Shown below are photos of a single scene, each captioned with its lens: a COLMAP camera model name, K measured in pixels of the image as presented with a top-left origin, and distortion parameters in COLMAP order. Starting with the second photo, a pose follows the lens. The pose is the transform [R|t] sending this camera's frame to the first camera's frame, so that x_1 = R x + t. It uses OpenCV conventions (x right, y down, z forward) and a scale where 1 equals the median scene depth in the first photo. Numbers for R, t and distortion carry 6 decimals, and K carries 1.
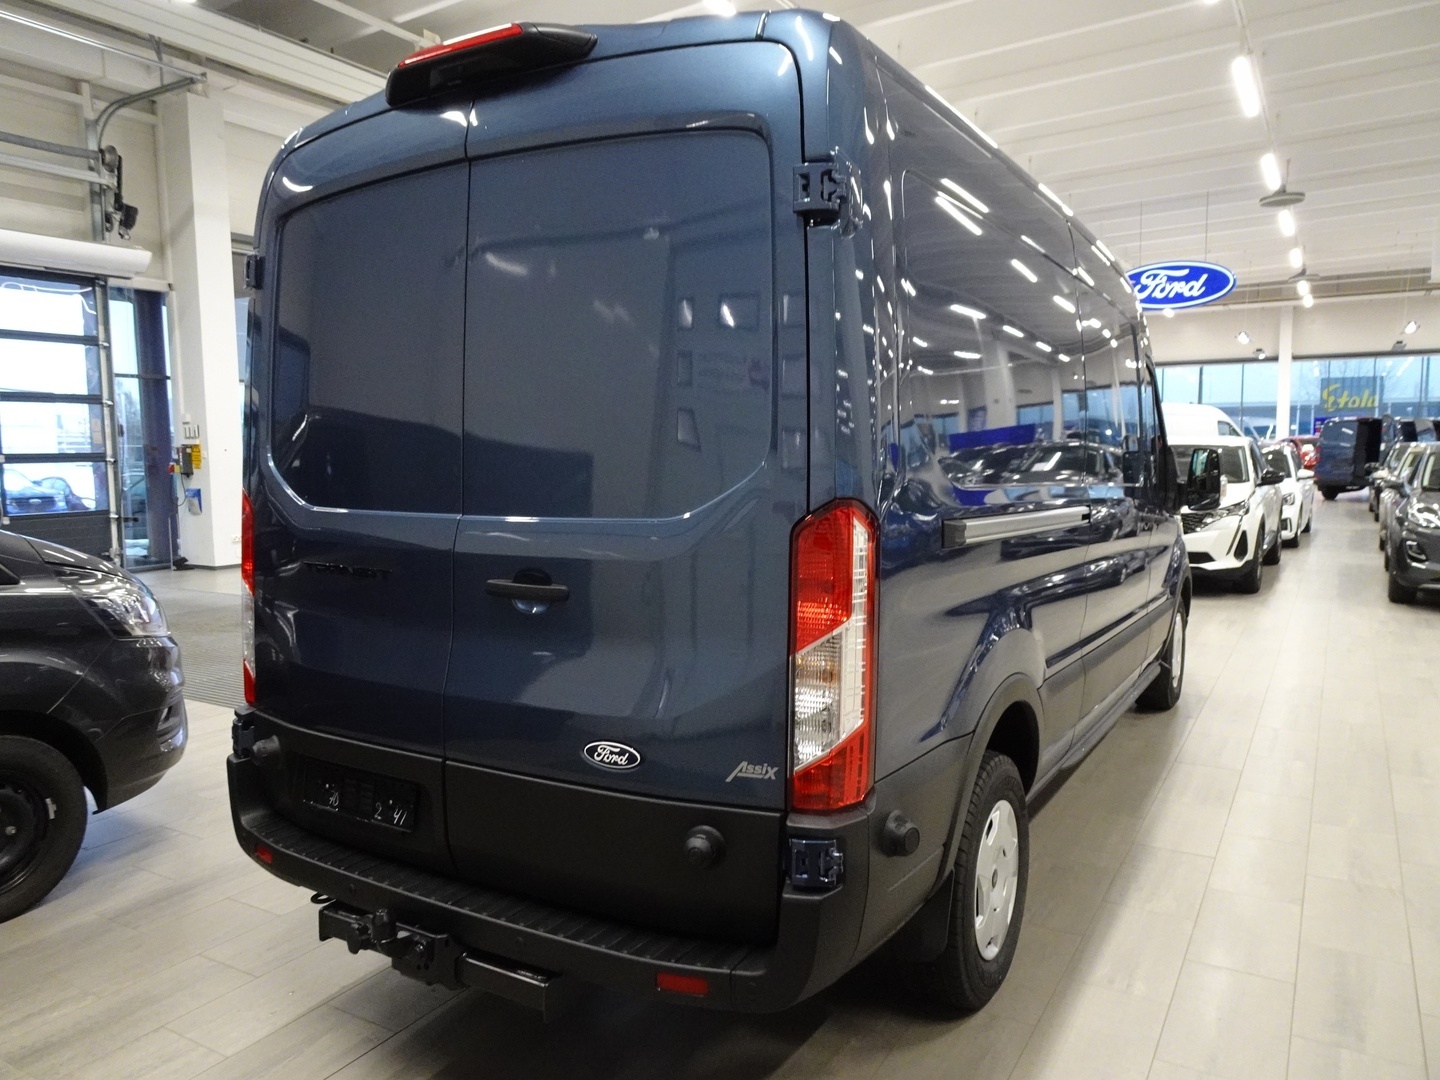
lens RADIAL K [[1037.5, 0, 717.6], [0, 1037.5, 539.0], [0, 0, 1]] dist [0.004811, -0.000974]
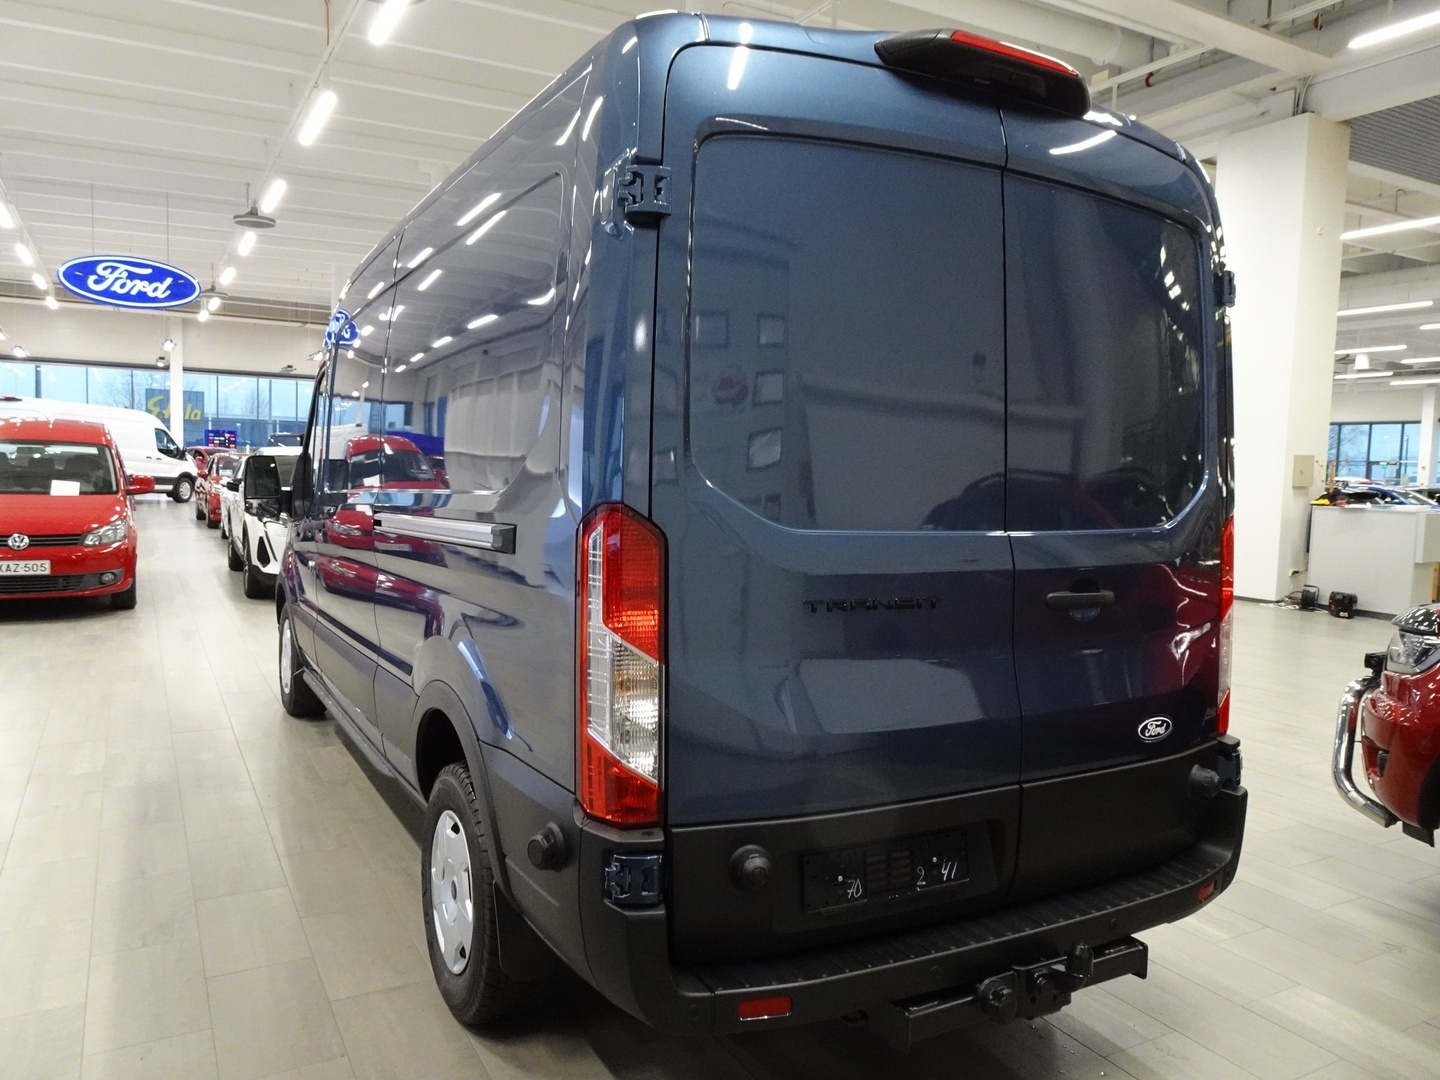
lens RADIAL K [[1037.5, 0, 717.6], [0, 1037.5, 539.0], [0, 0, 1]] dist [0.004811, -0.000974]
pose [[0.486631, -0.035358, 0.872892, -0.137118], [0.042626, 0.998952, 0.016700, -0.004836], [-0.872567, 0.029081, 0.487628, 0.085218]]
